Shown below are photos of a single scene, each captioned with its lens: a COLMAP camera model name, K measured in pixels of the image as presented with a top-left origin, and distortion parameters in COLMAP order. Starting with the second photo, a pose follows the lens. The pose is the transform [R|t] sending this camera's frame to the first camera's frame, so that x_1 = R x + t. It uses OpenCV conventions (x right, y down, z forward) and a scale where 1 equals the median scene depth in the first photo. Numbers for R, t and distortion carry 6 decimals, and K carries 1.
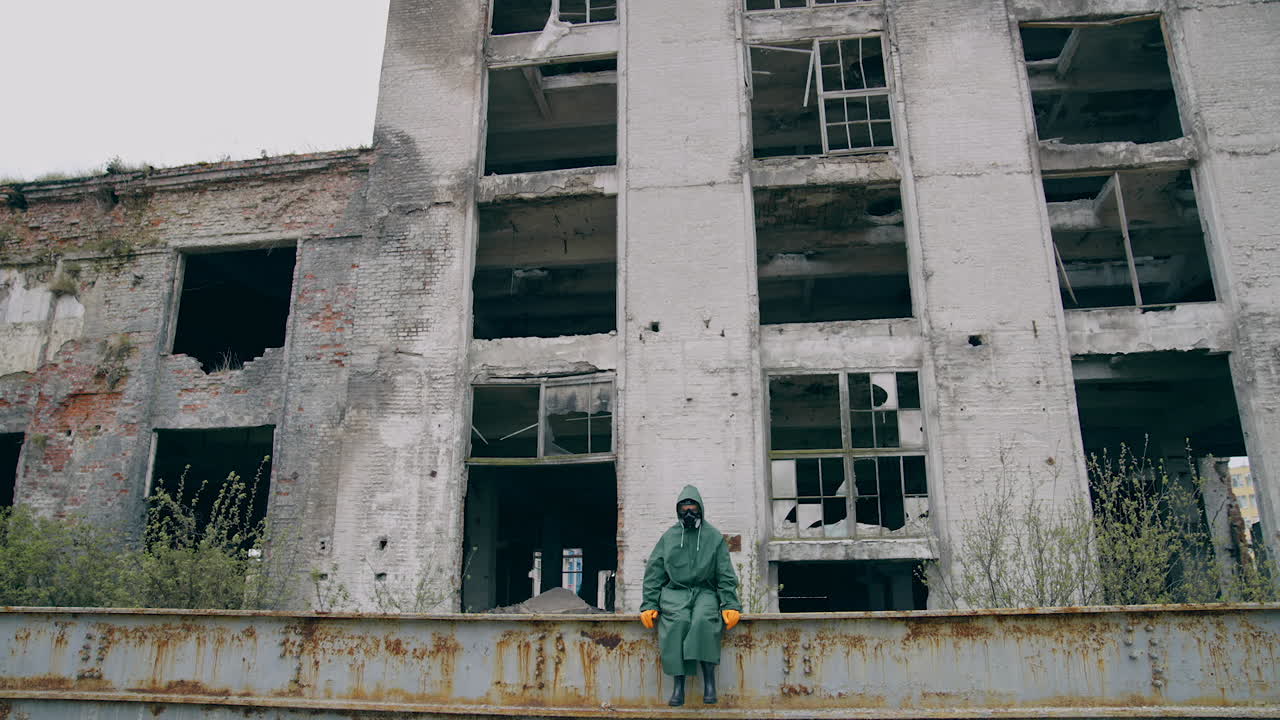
lens RADIAL K [[896.1, 0, 640.0], [0, 896.1, 360.0], [0, 0, 1]] dist [-0.130577, 0.100050]
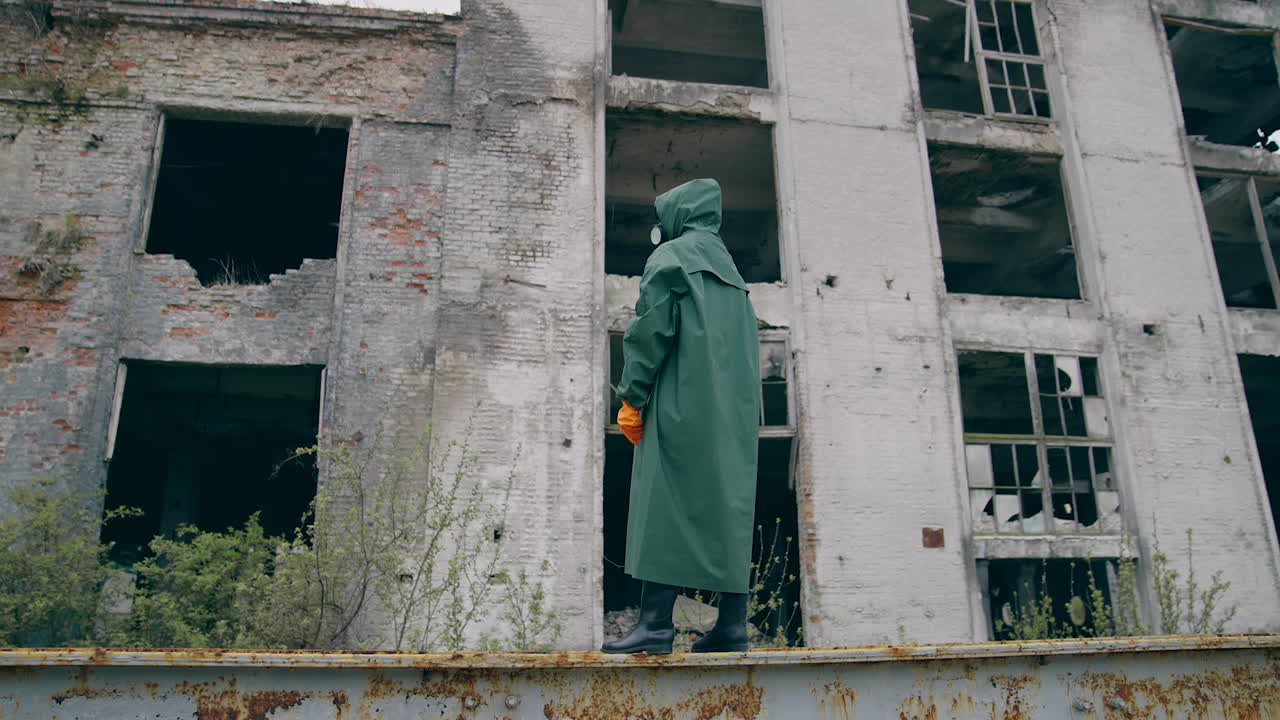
lens RADIAL K [[896.1, 0, 640.0], [0, 896.1, 360.0], [0, 0, 1]] dist [-0.130577, 0.100050]
pose [[0.953463, 0.078331, 0.291159, -0.377756], [-0.076731, 0.996908, -0.016927, 0.062195], [-0.291584, -0.006201, 0.956525, 0.237641]]
